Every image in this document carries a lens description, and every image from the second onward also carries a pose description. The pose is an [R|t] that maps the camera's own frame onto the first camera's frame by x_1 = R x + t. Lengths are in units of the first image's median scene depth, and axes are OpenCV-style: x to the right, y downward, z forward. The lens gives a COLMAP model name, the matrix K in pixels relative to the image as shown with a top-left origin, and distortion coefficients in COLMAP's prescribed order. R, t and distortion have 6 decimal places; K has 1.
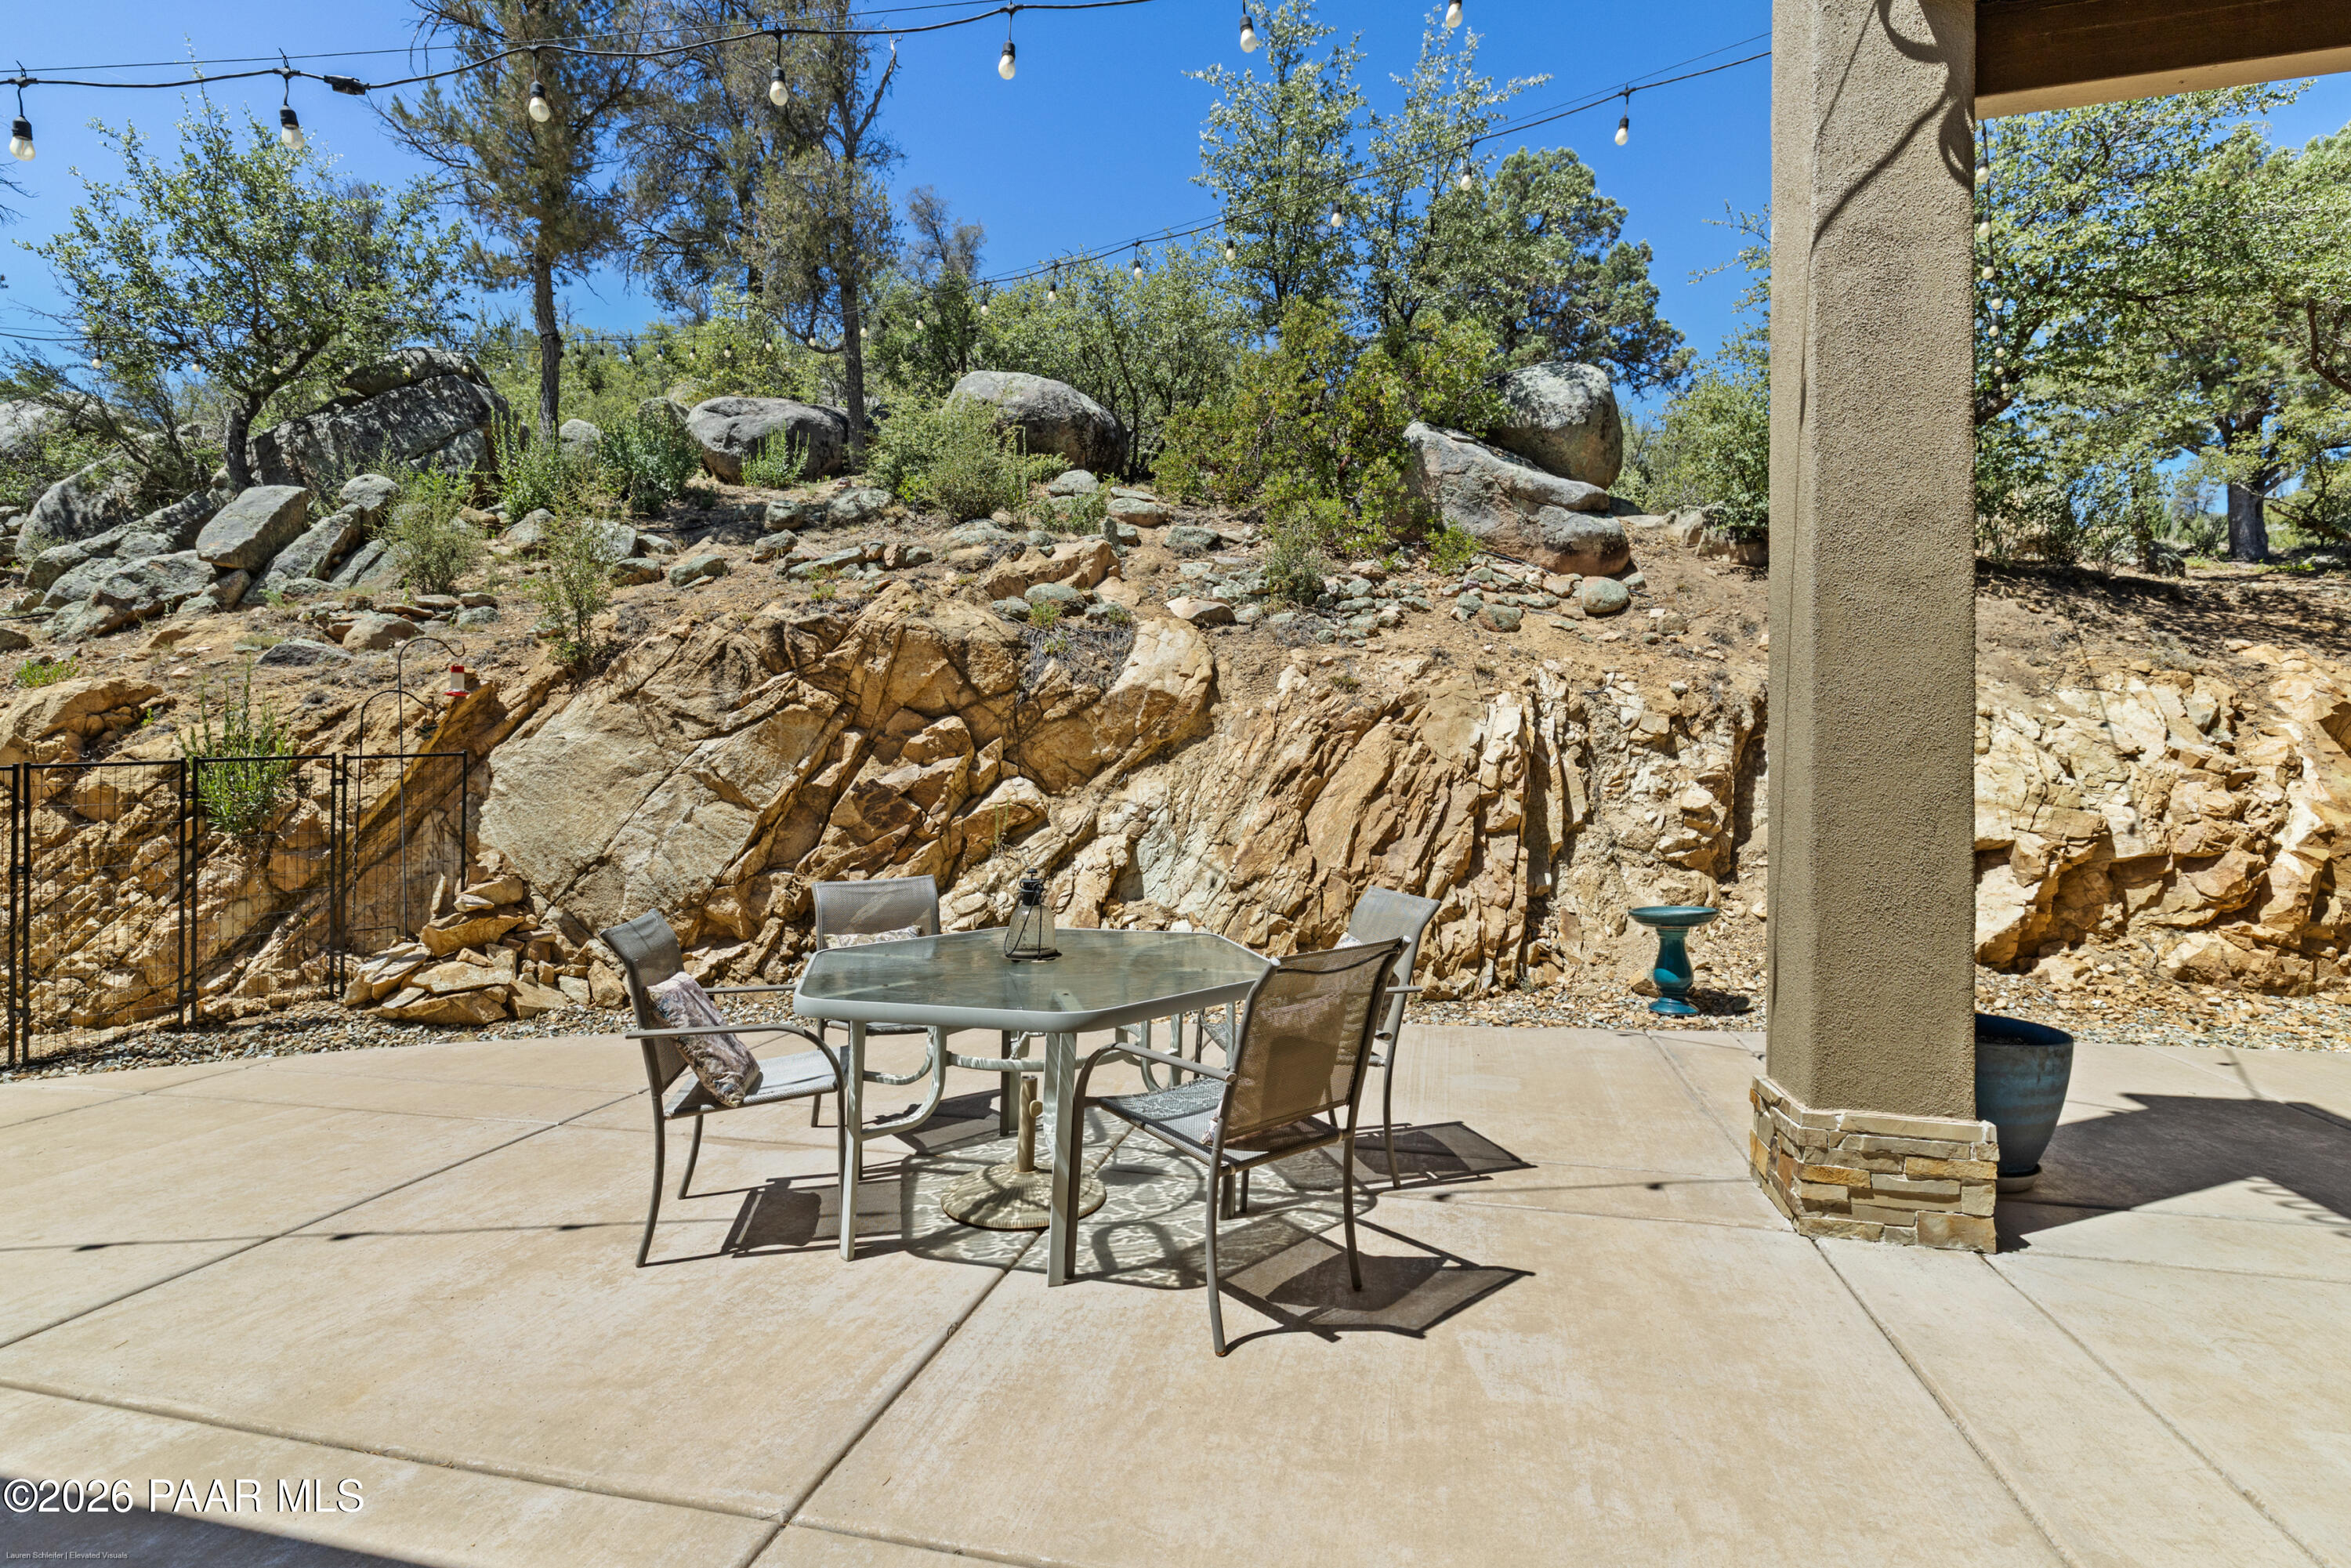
lens RADIAL K [[1094.1, 0, 1175.8], [0, 1094.1, 716.4], [0, 0, 1]] dist [-0.001778, 0.001821]
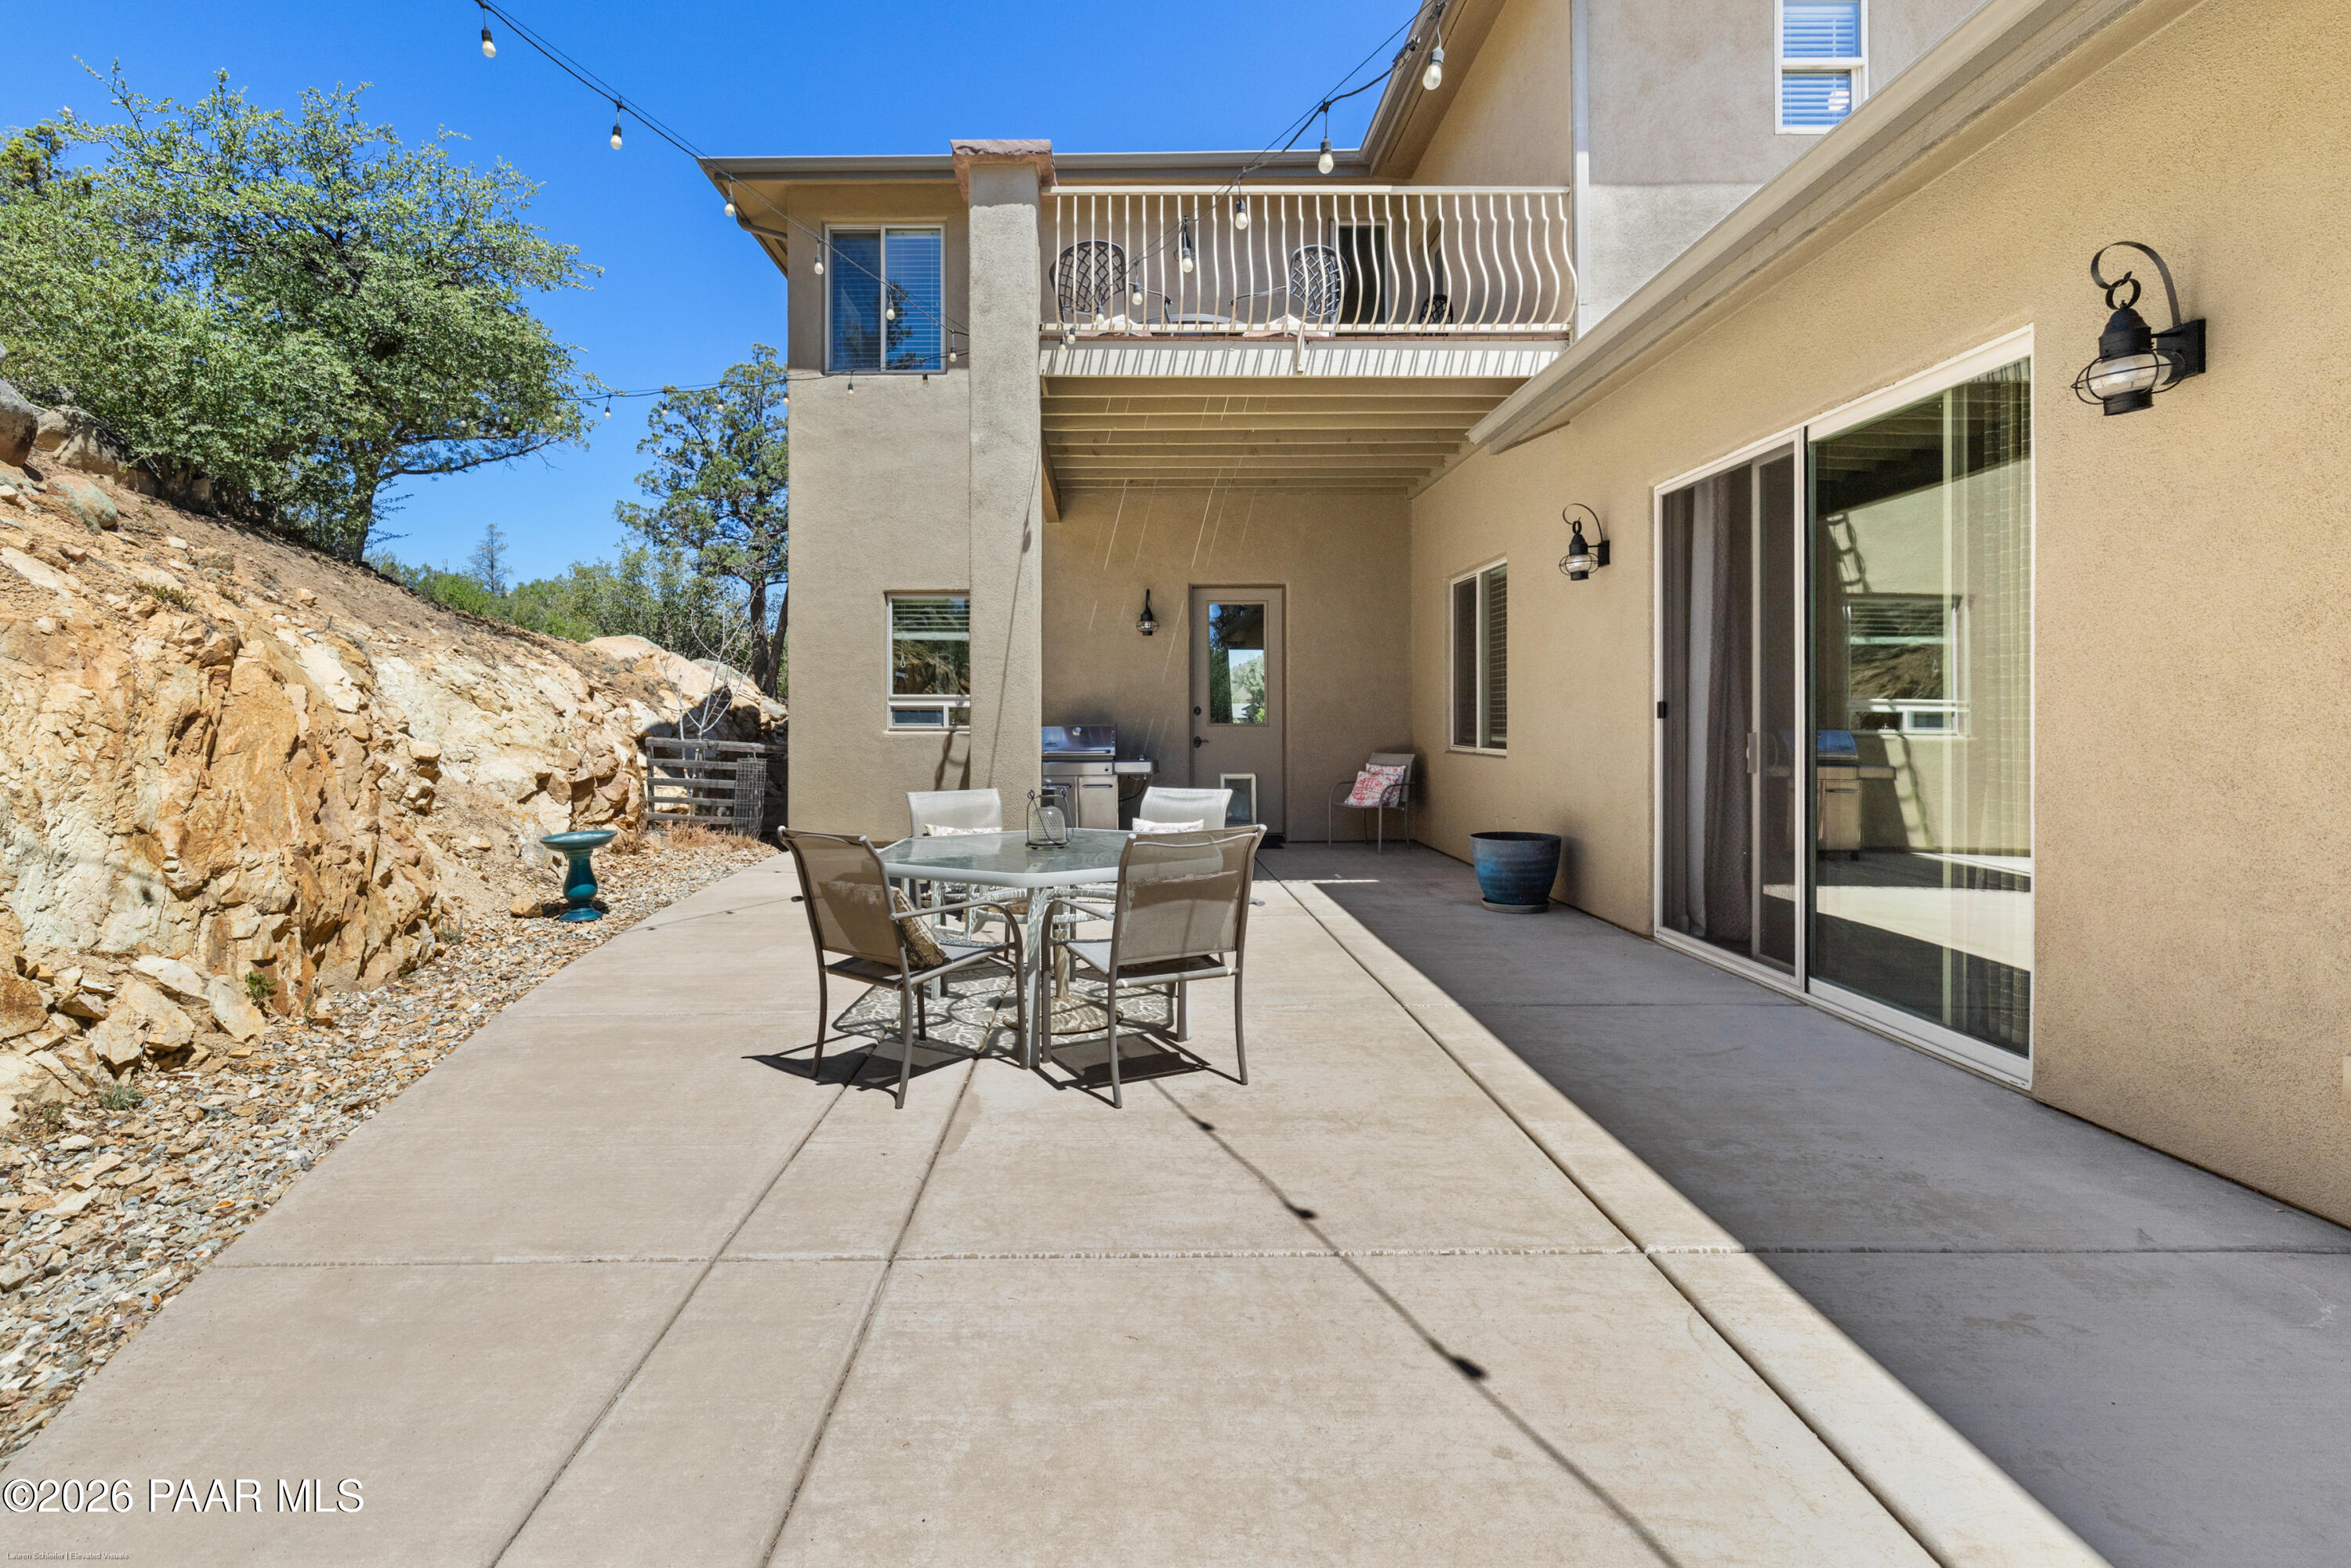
lens RADIAL K [[1064.5, 0, 1097.0], [0, 1064.5, 715.1], [0, 0, 1]] dist [-0.000659, 0.000141]
pose [[-0.220990, 0.011559, 0.975207, -0.645704], [-0.034391, 0.999215, -0.019637, 0.038123], [-0.974669, -0.037878, -0.220420, 0.562524]]
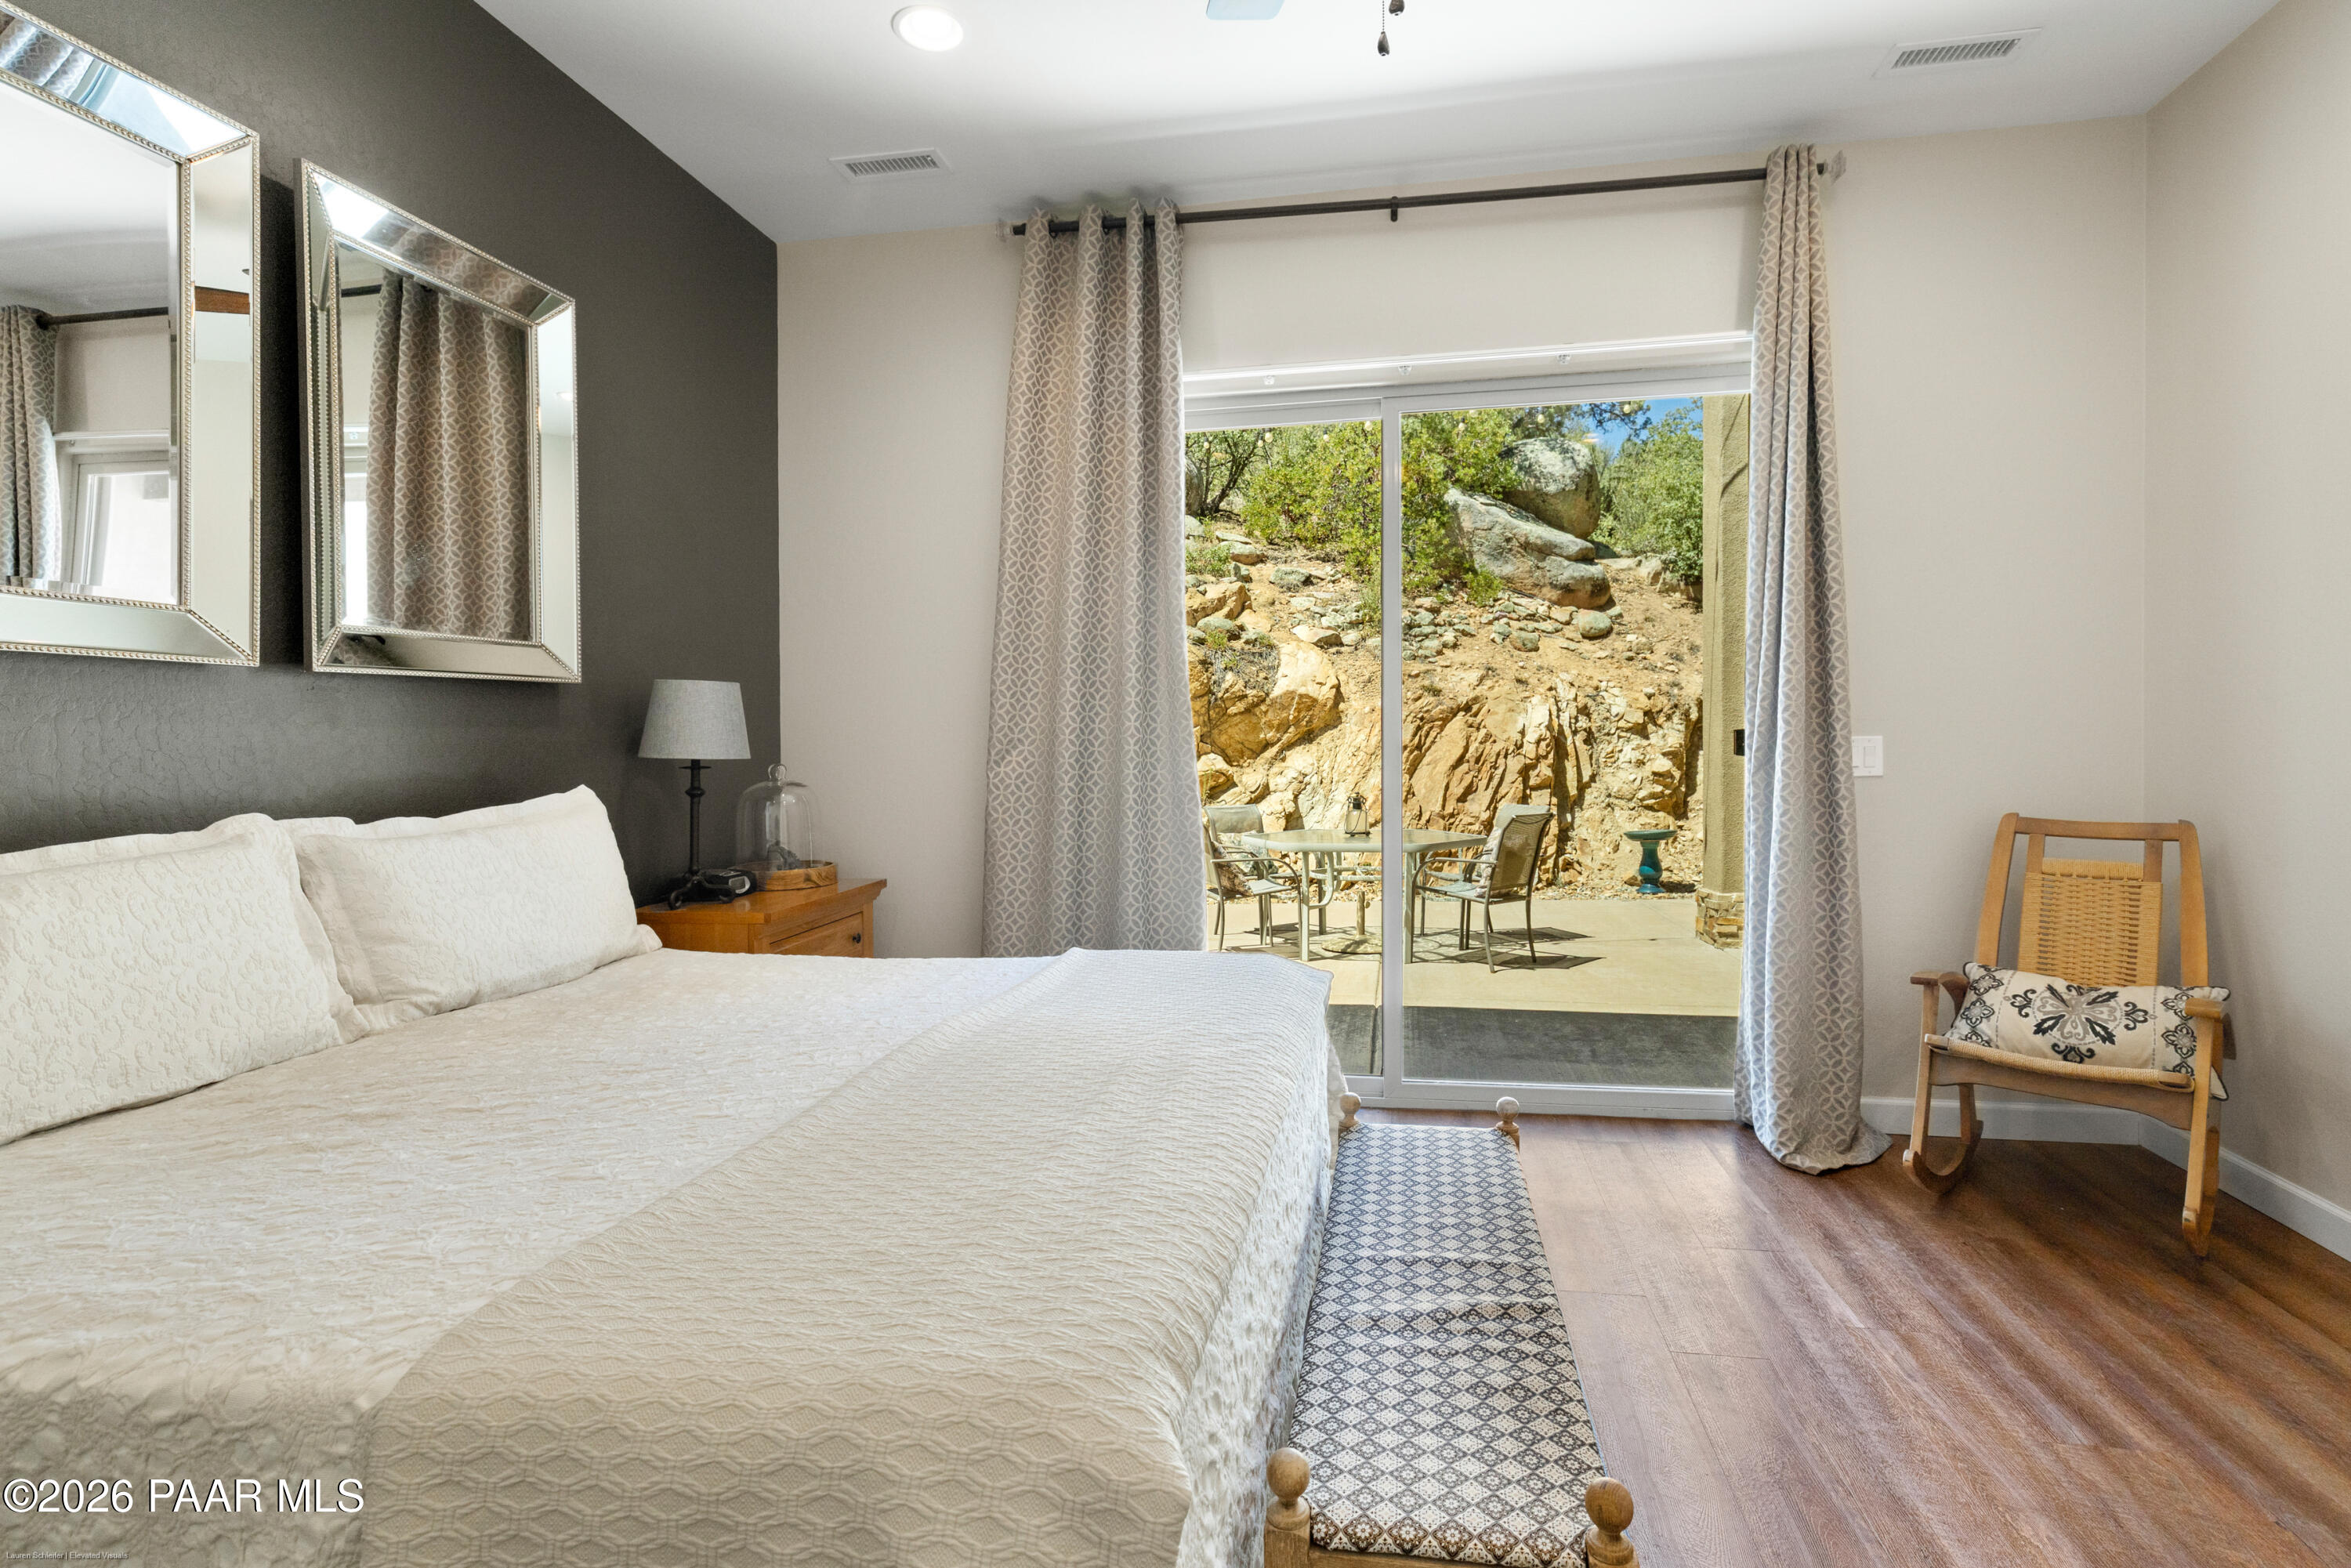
lens RADIAL K [[1147.5, 0, 1189.5], [0, 1147.5, 703.0], [0, 0, 1]] dist [-0.000567, 0.000235]
pose [[0.997445, -0.000953, 0.071432, -0.286716], [0.000797, 0.999997, 0.002215, -0.015735], [-0.071434, -0.002152, 0.997443, -0.534047]]
